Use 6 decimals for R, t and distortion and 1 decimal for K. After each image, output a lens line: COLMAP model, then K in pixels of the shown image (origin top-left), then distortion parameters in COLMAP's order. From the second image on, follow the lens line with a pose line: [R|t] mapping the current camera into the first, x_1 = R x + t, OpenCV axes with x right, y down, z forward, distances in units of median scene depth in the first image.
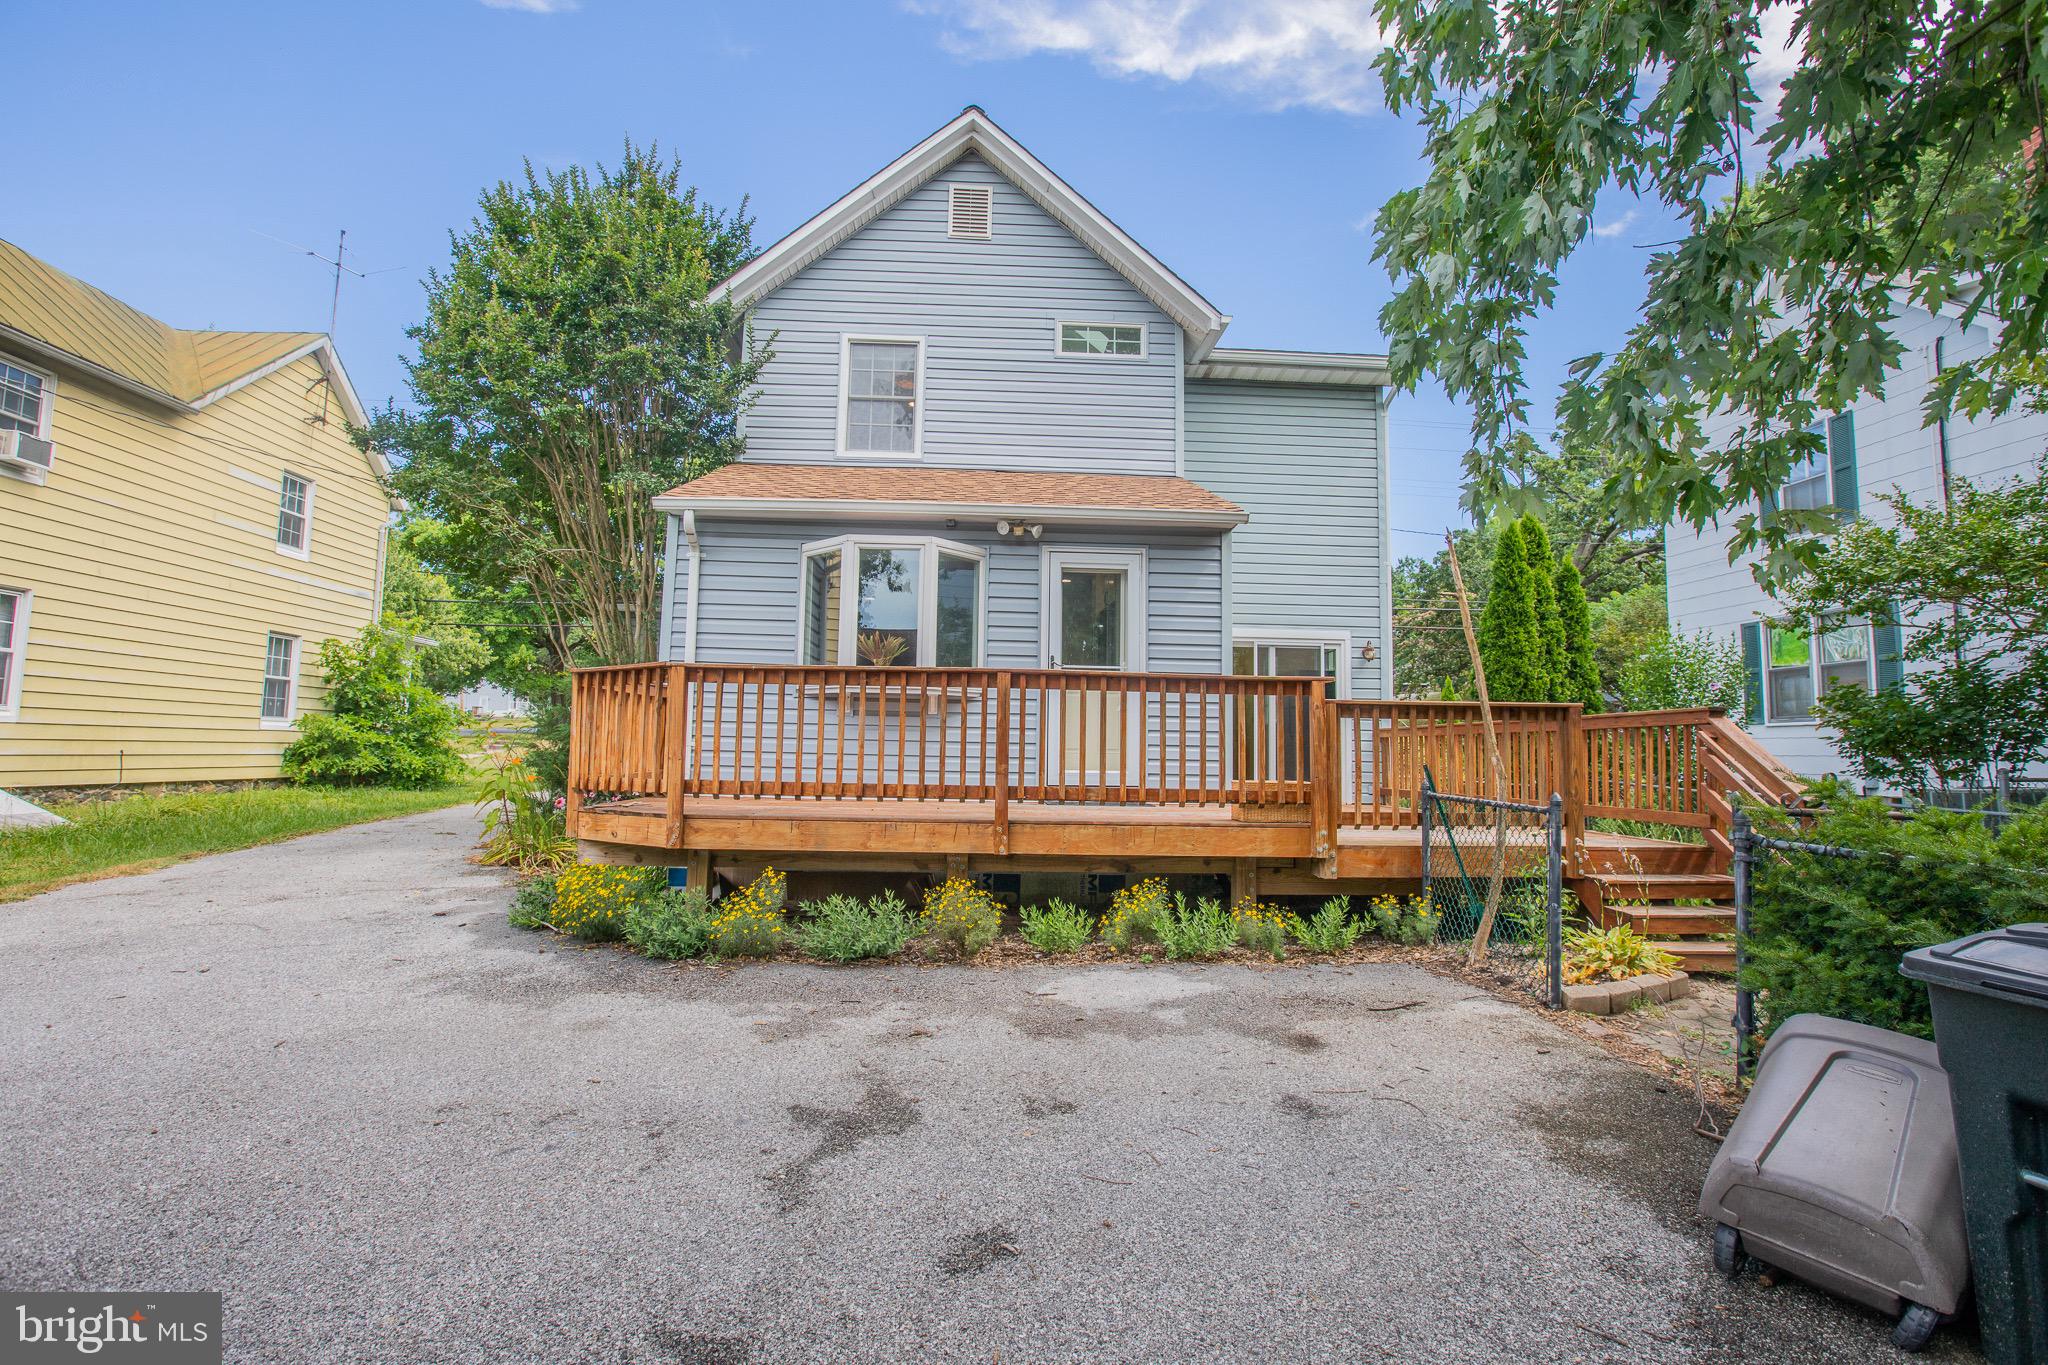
lens RADIAL K [[975.3, 0, 1026.7], [0, 975.3, 649.7], [0, 0, 1]] dist [-0.024879, 0.000112]
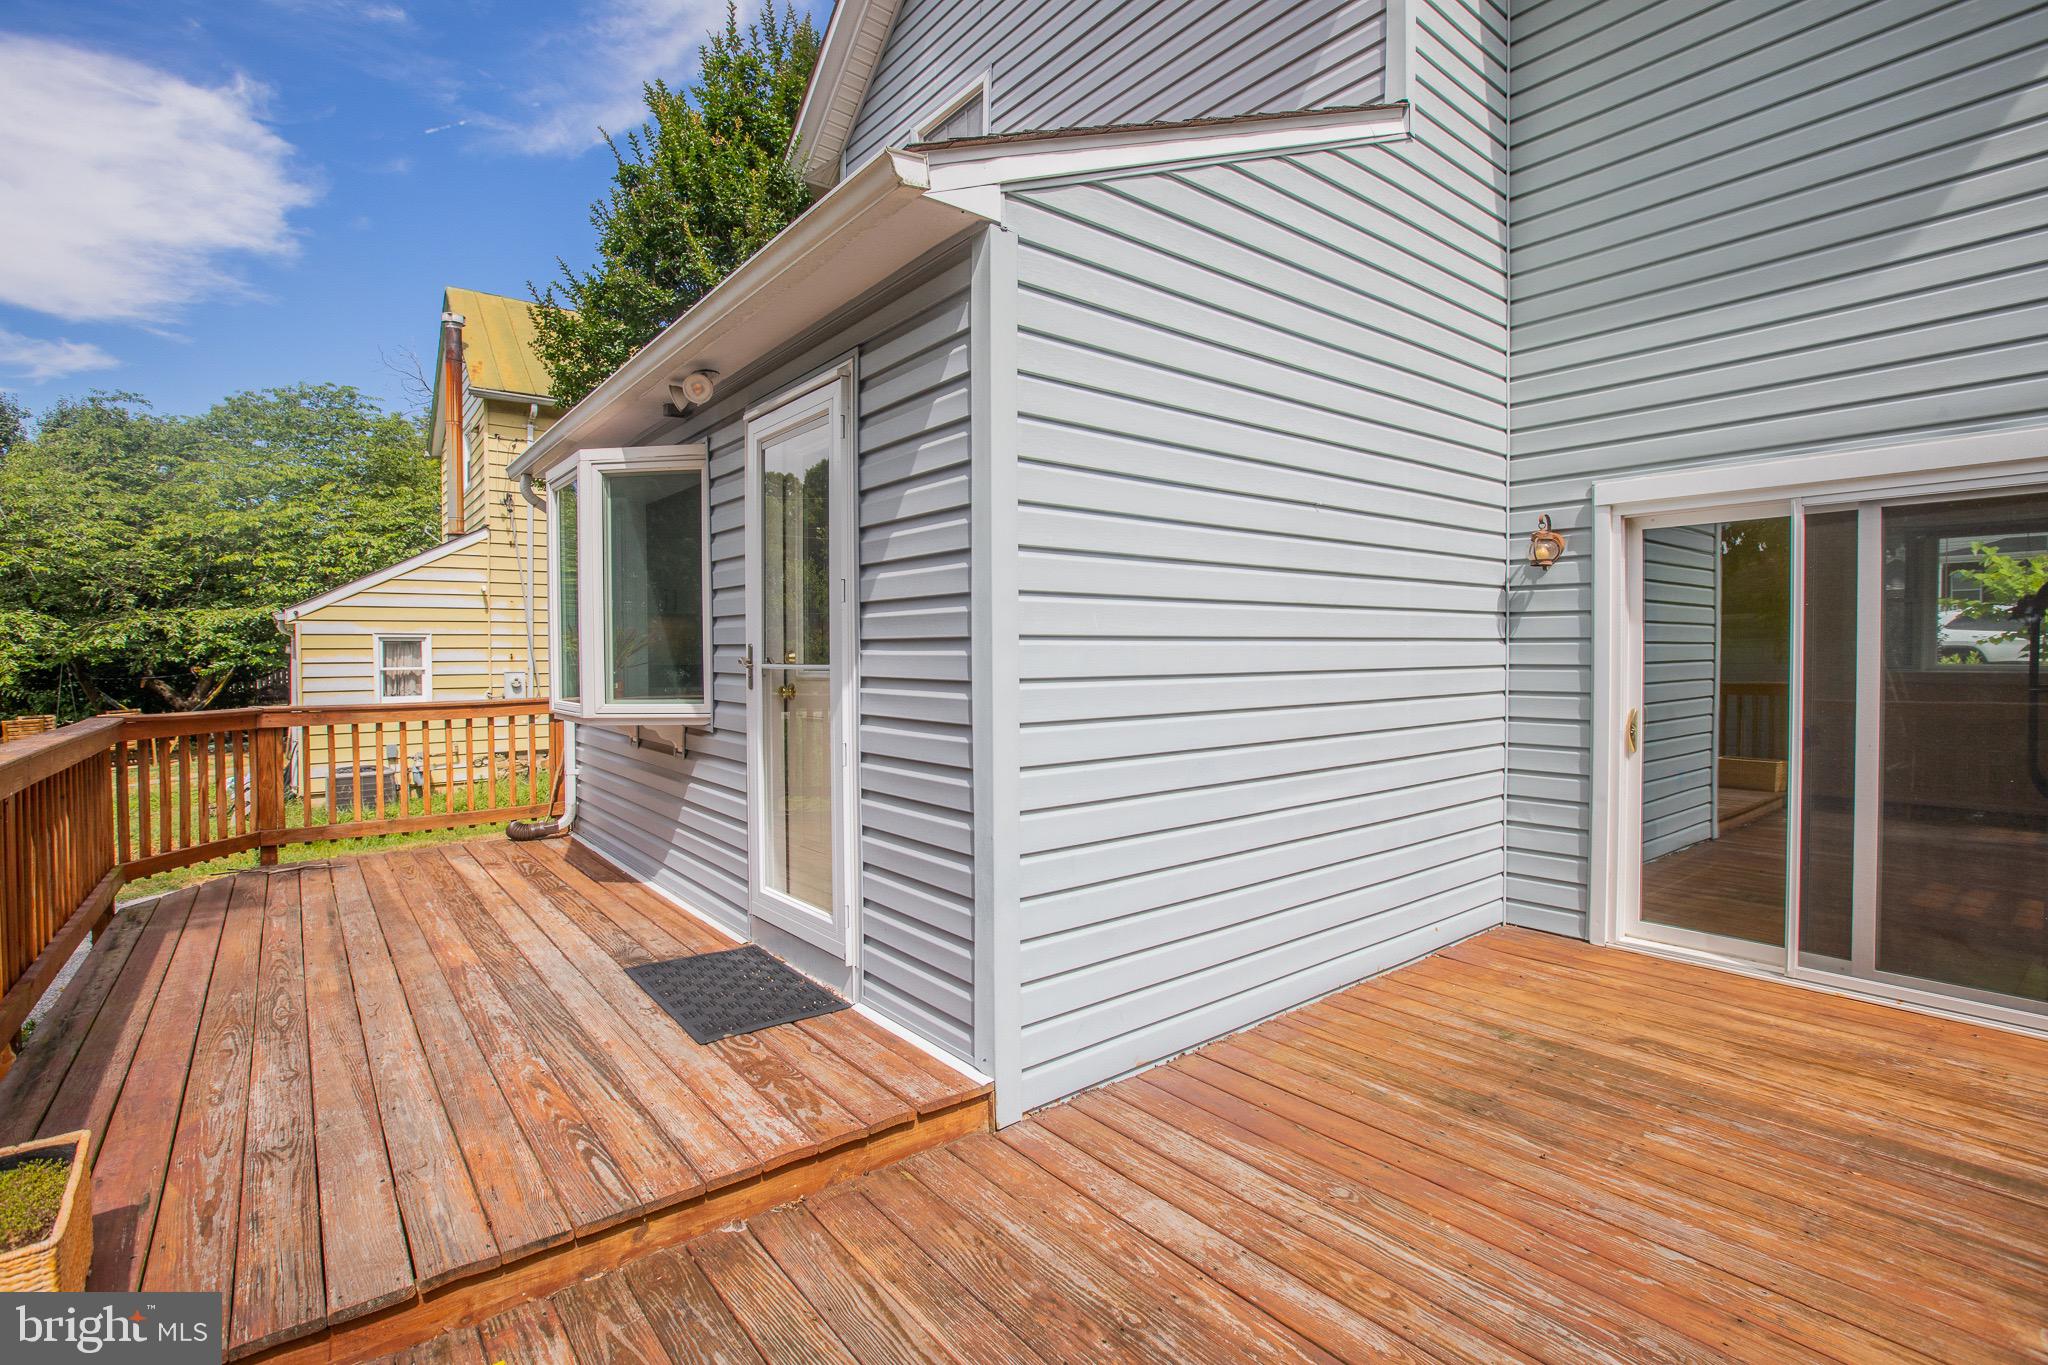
lens RADIAL K [[950.7, 0, 1020.9], [0, 950.7, 673.6], [0, 0, 1]] dist [-0.048486, 0.020768]
pose [[0.570405, -0.000480, -0.821363, 0.453881], [0.103350, 0.992094, 0.071192, 0.000886], [0.814836, -0.125496, 0.565945, 0.796478]]
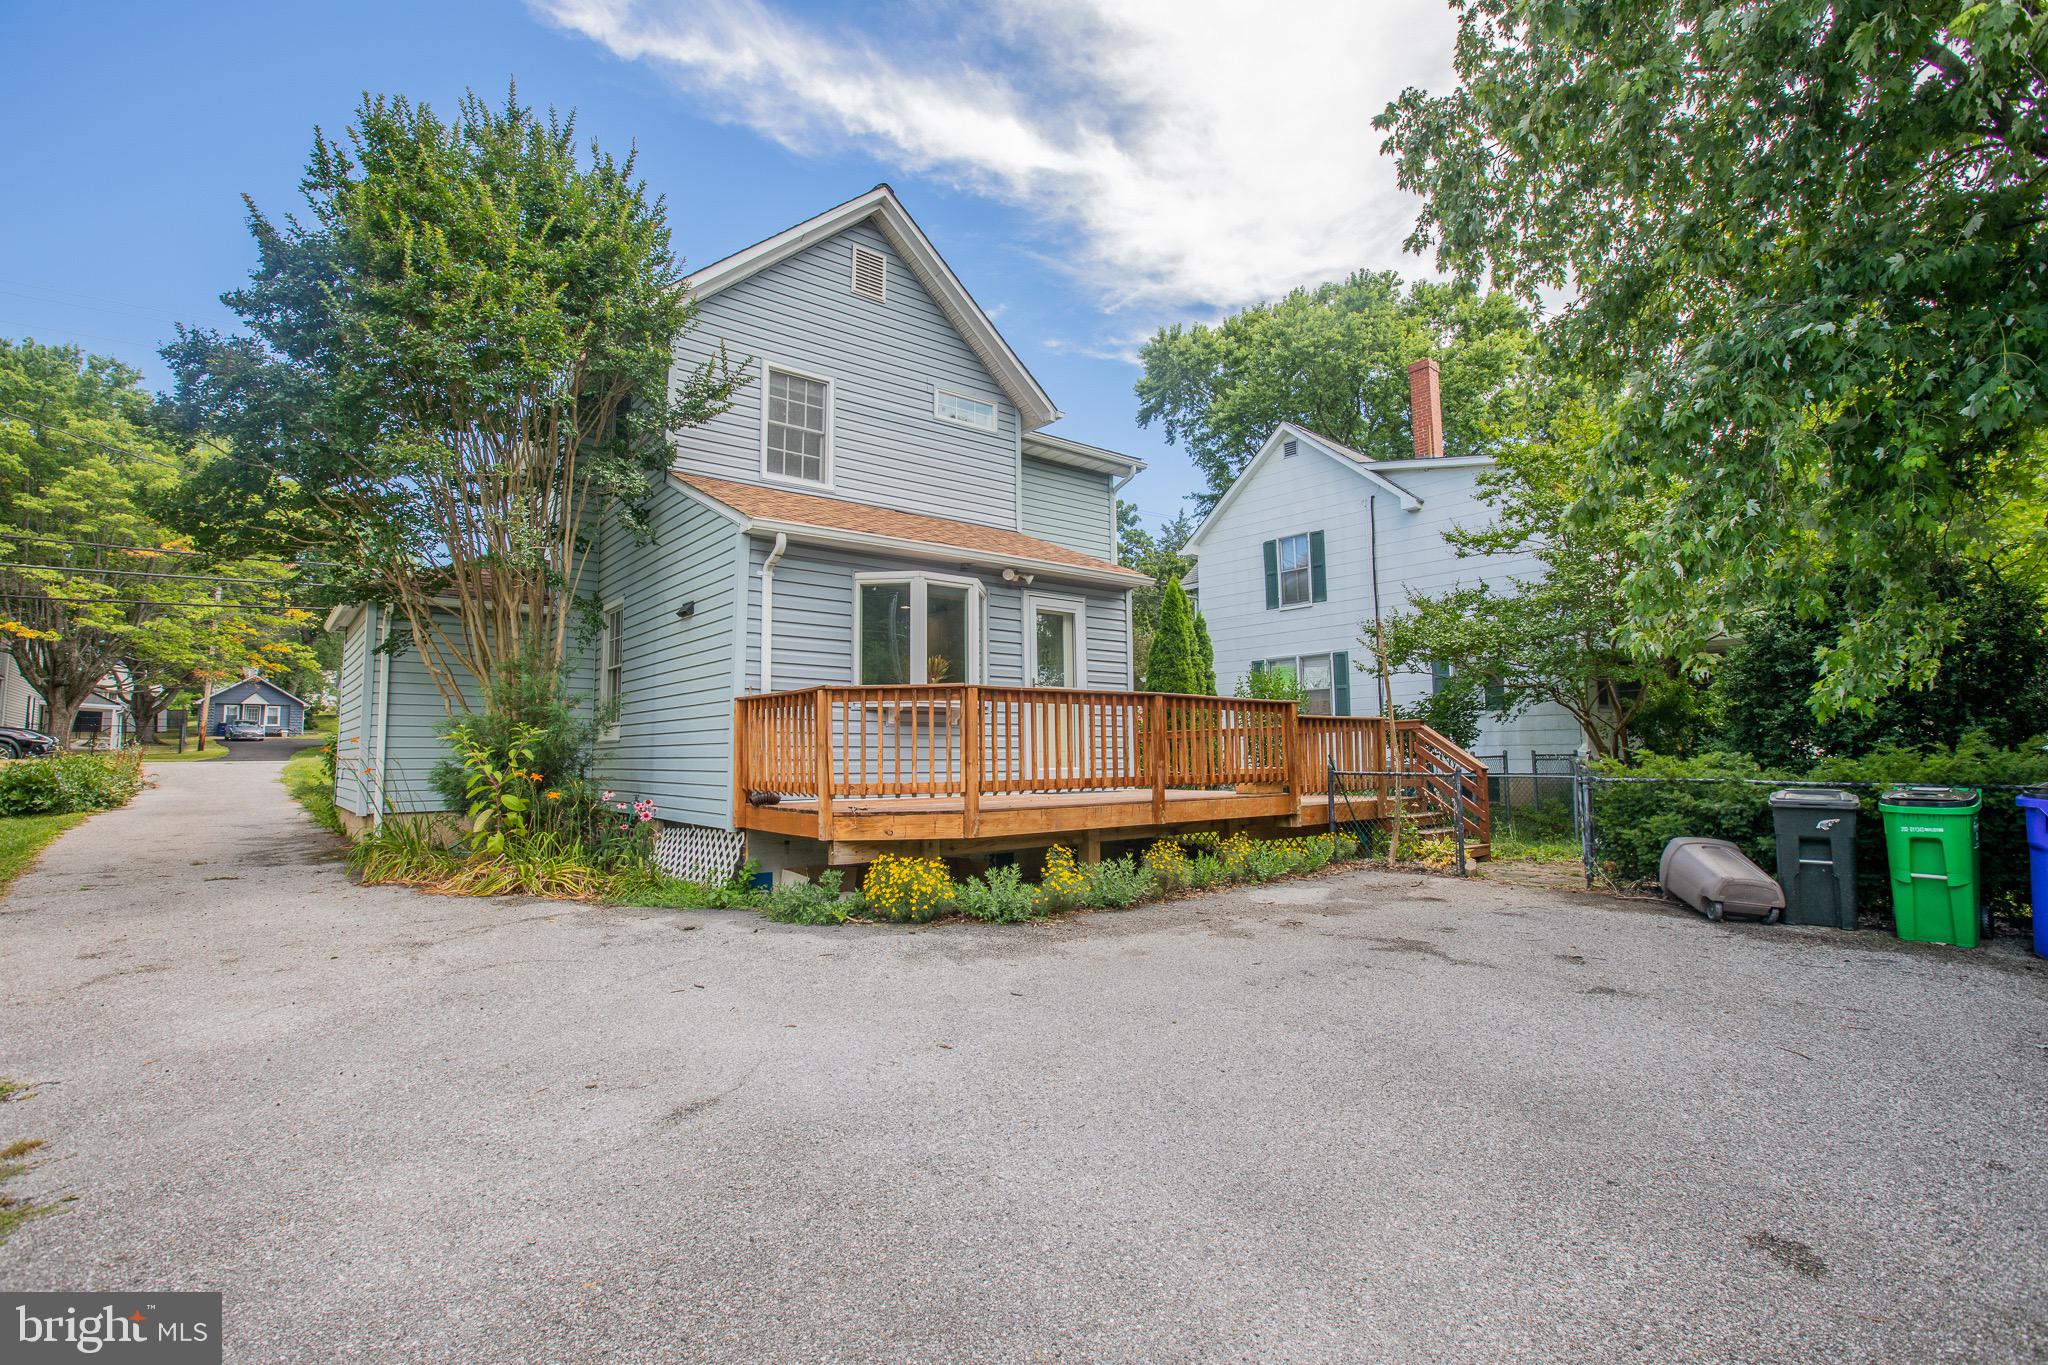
lens RADIAL K [[950.7, 0, 1020.9], [0, 950.7, 673.6], [0, 0, 1]] dist [-0.048486, 0.020768]
pose [[0.814703, 0.025919, 0.579299, -0.665732], [-0.038069, 0.999236, 0.008830, -0.009047], [-0.578628, -0.029247, 0.815067, 0.000109]]
